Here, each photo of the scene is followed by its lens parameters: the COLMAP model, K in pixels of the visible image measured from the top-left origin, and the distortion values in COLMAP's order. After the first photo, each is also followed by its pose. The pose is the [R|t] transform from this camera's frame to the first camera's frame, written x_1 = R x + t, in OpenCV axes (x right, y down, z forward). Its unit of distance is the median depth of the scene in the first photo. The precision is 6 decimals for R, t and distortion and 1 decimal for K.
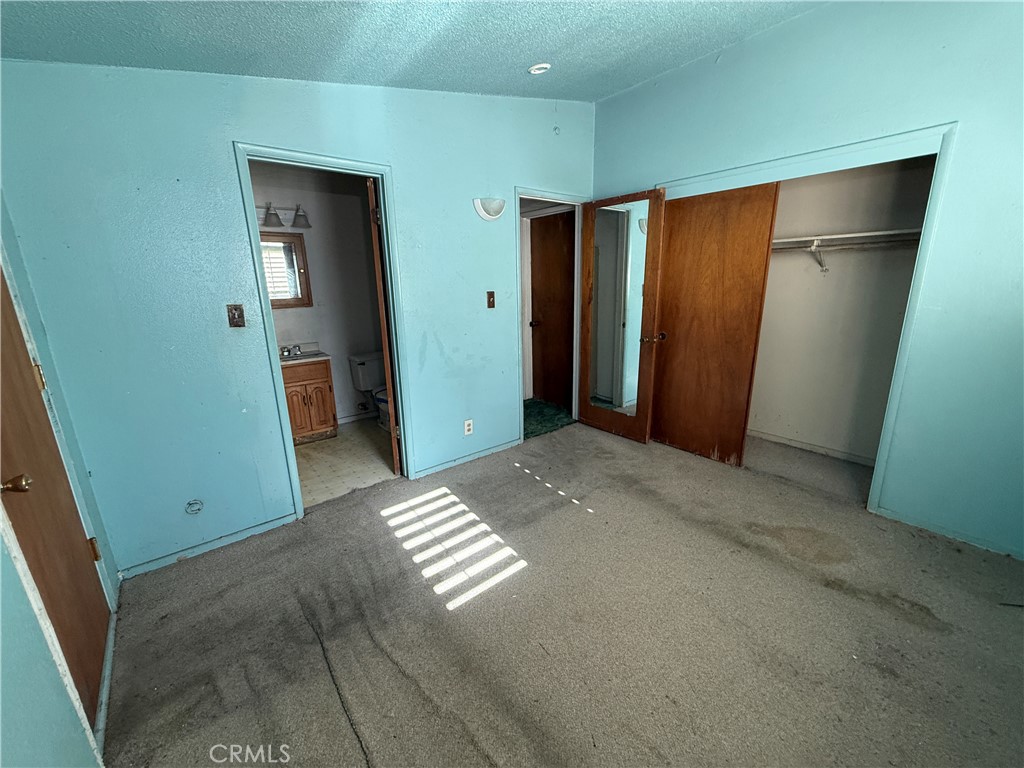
lens RADIAL K [[411.5, 0, 512.3], [0, 411.5, 386.5], [0, 0, 1]] dist [0.003010, -0.000462]
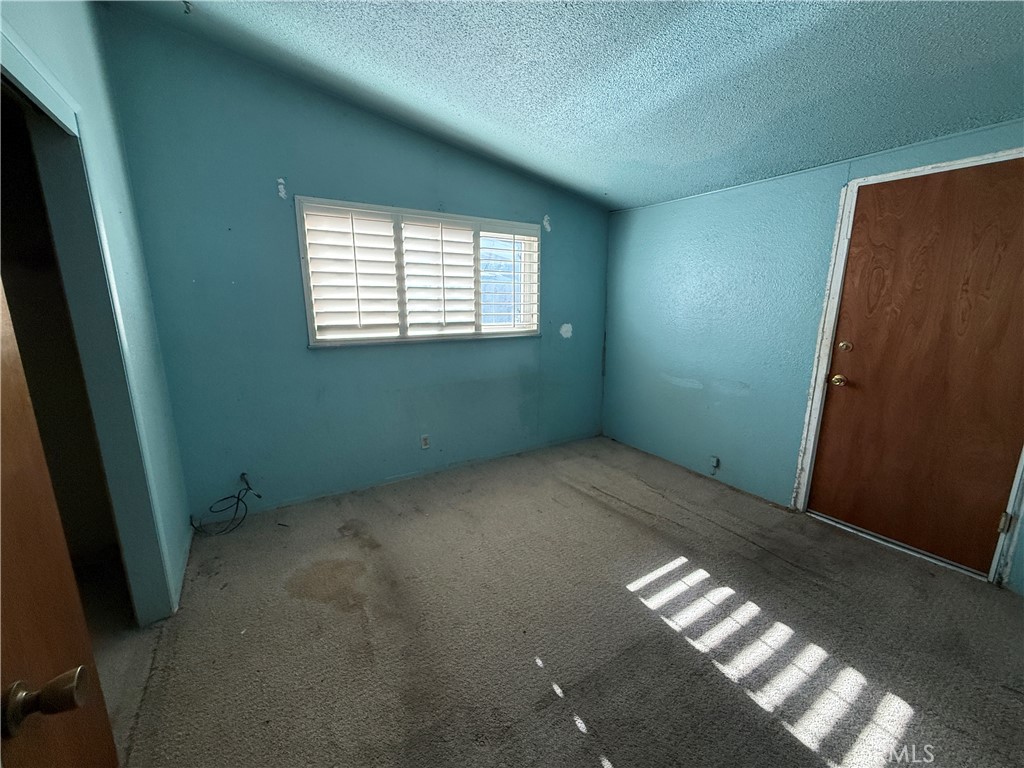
lens RADIAL K [[411.5, 0, 513.1], [0, 411.5, 382.4], [0, 0, 1]] dist [0.003010, -0.000462]
pose [[-0.992731, -0.008276, 0.120067, 0.176582], [0.045655, 0.897167, 0.439325, -0.417608], [-0.111357, 0.441614, -0.890268, 1.554057]]
